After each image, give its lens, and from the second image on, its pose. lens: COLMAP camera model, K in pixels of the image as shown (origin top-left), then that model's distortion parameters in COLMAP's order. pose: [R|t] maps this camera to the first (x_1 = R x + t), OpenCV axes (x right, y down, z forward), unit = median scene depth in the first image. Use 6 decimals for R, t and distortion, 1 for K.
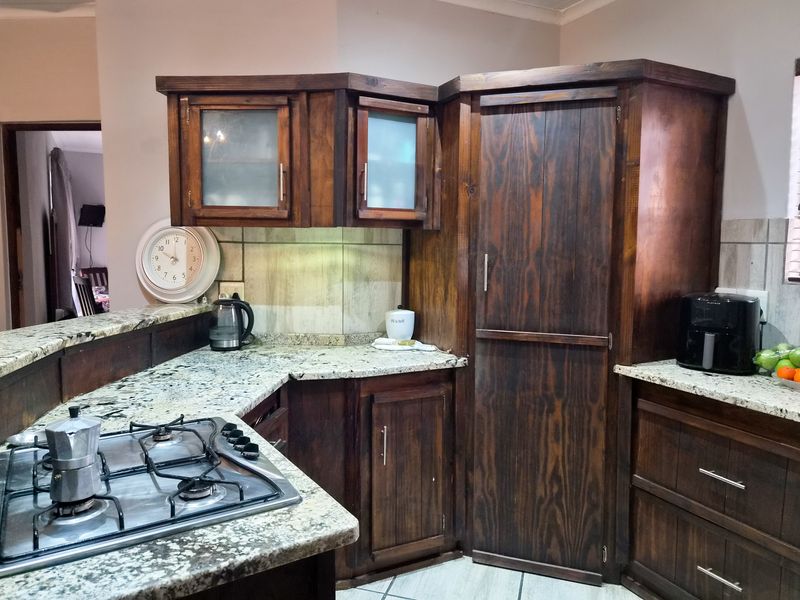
lens RADIAL K [[575.9, 0, 403.3], [0, 575.9, 299.9], [0, 0, 1]] dist [0.082421, -0.068505]
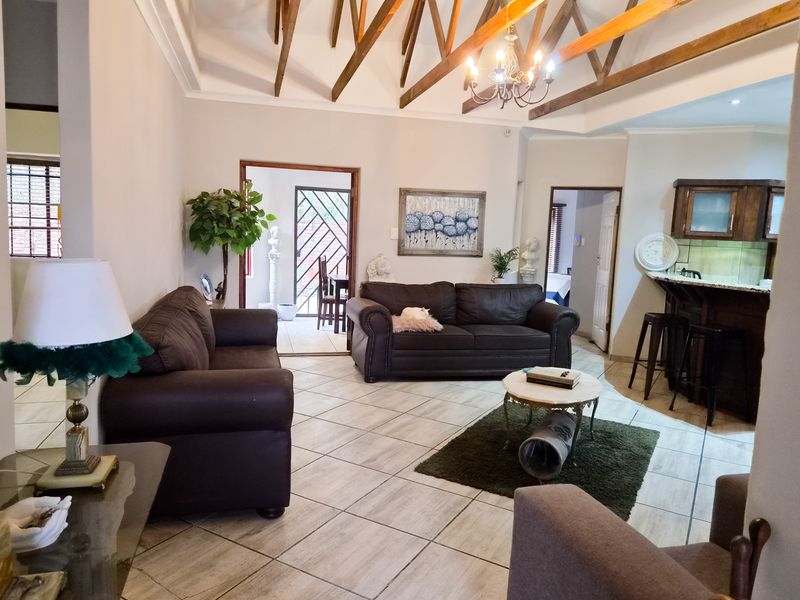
lens RADIAL K [[575.9, 0, 403.3], [0, 575.9, 299.9], [0, 0, 1]] dist [0.082421, -0.068505]
pose [[0.976823, 0.060471, -0.205331, -0.977707], [-0.056369, 0.998077, 0.025773, 0.127531], [0.206495, -0.013601, 0.978353, -1.609438]]
